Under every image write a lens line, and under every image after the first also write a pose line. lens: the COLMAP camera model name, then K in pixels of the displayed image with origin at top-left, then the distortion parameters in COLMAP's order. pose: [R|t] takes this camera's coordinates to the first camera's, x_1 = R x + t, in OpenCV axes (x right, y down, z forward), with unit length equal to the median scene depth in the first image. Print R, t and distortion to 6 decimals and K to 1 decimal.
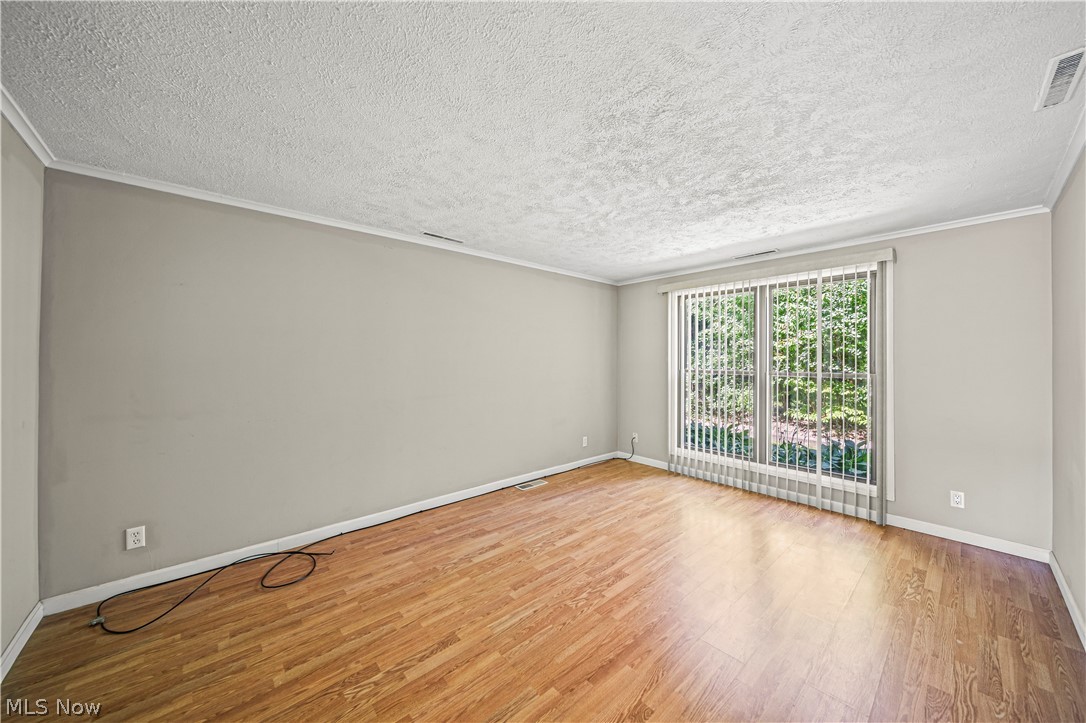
lens RADIAL K [[381.9, 0, 544.1], [0, 381.9, 360.7], [0, 0, 1]] dist [0.002638, -0.000558]
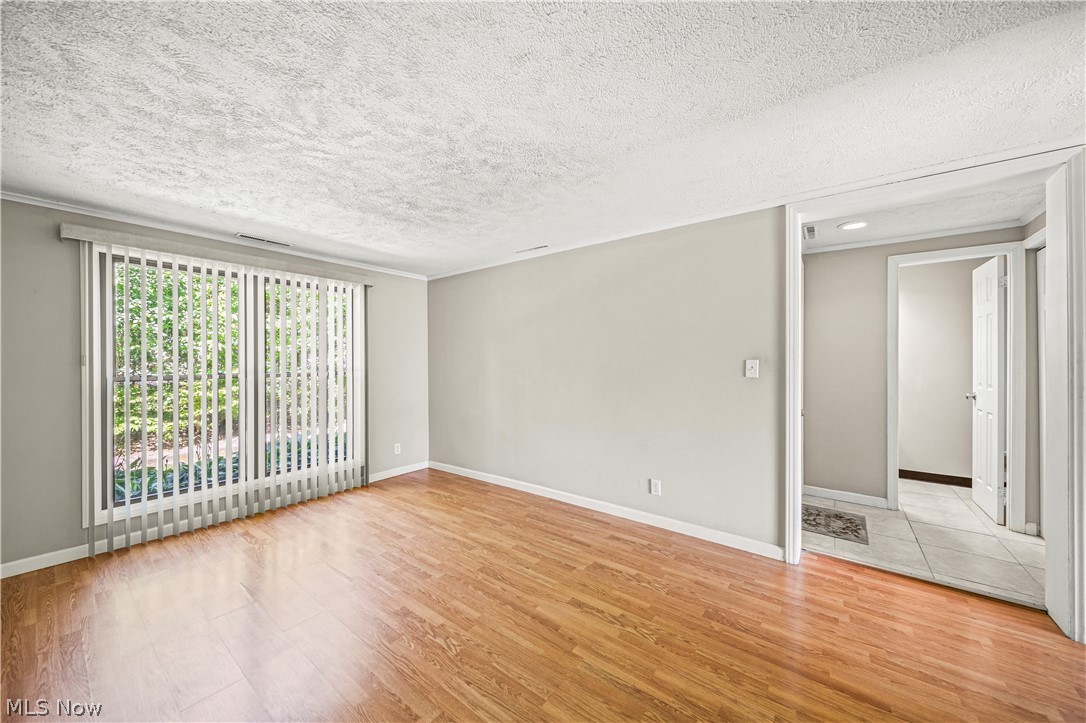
lens RADIAL K [[381.9, 0, 551.0], [0, 381.9, 360.5], [0, 0, 1]] dist [0.002638, -0.000558]
pose [[-0.201010, -0.003511, 0.979583, -0.554446], [0.006238, 0.999969, 0.004864, -0.002645], [-0.979569, 0.007088, -0.200981, 0.669399]]
